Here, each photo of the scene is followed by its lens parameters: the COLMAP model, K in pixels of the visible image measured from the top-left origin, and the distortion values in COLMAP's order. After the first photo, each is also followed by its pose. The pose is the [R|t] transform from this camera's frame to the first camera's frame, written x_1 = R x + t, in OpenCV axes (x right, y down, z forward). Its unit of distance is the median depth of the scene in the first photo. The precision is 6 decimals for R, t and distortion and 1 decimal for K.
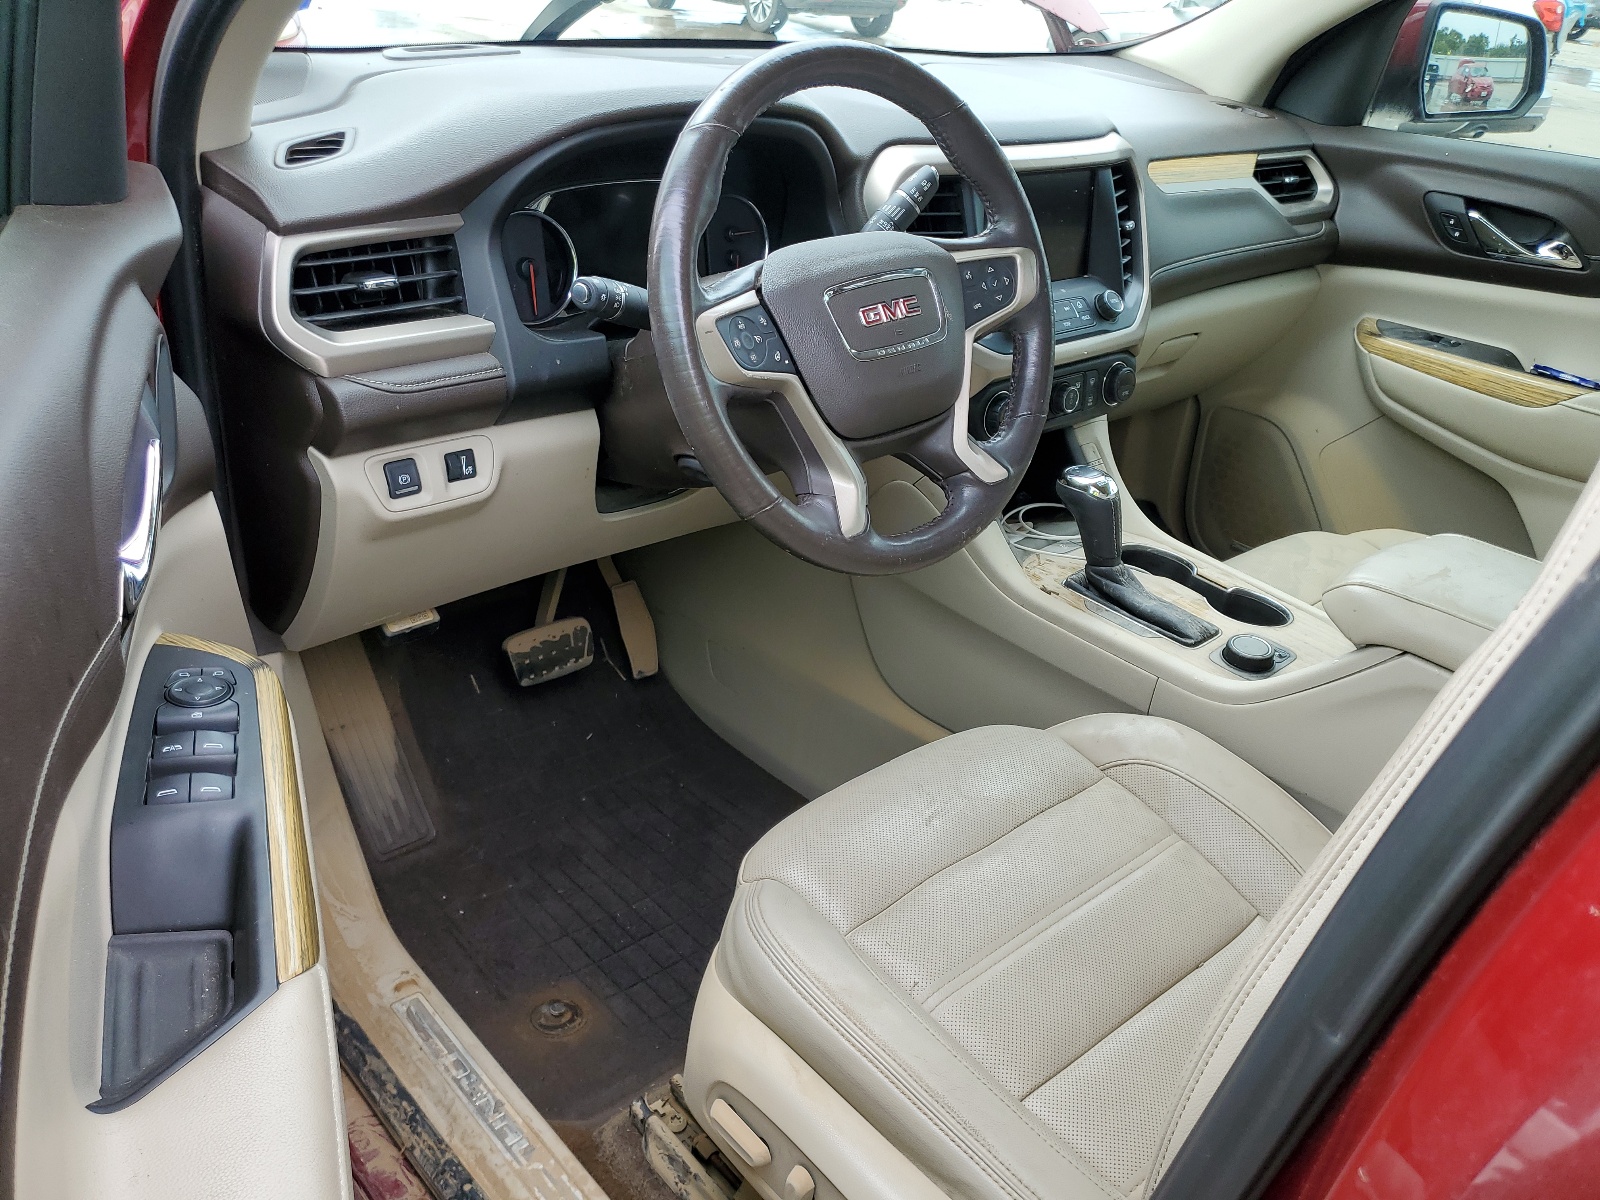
lens RADIAL K [[1245.2, 0, 797.1], [0, 1245.2, 605.6], [0, 0, 1]] dist [0.002766, 0.001792]
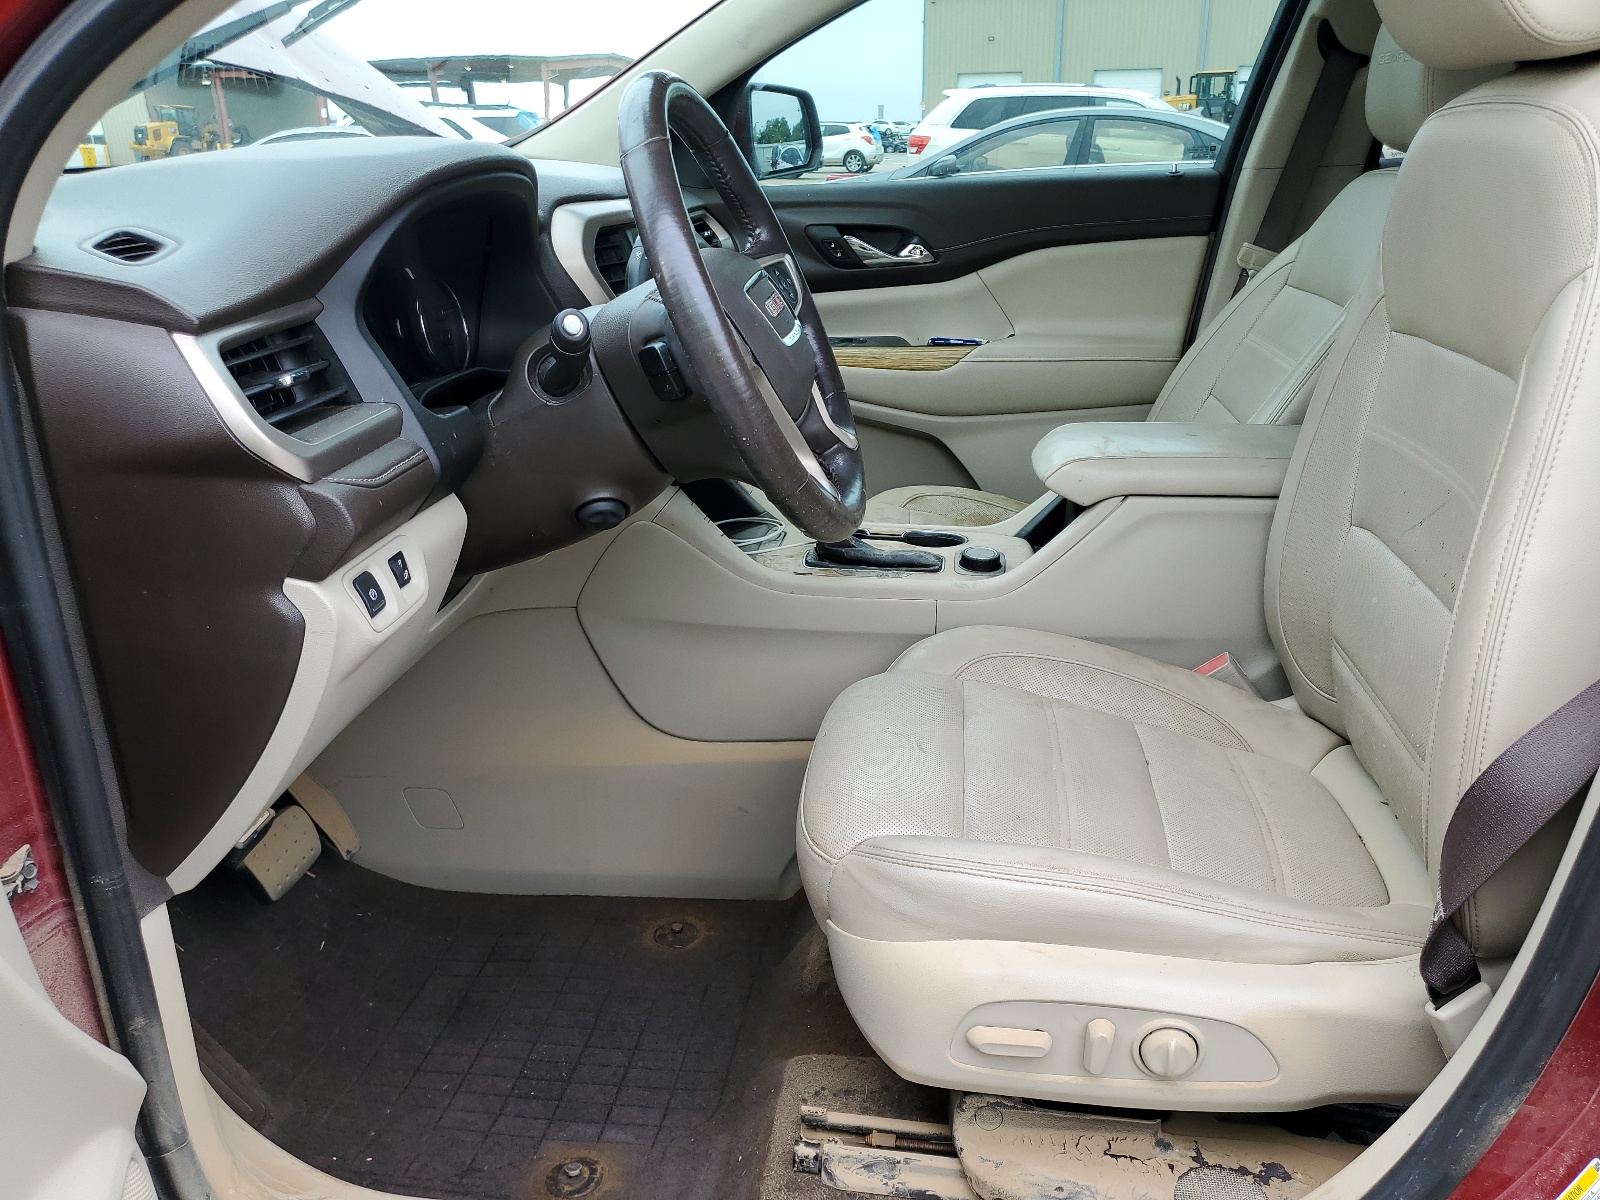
lens RADIAL K [[1245.2, 0, 790.9], [0, 1245.2, 595.4], [0, 0, 1]] dist [0.002766, 0.001792]
pose [[0.753302, -0.297617, 0.586481, -0.582846], [0.366987, 0.930226, 0.000681, 0.003999], [-0.545762, 0.214717, 0.809963, 0.145394]]
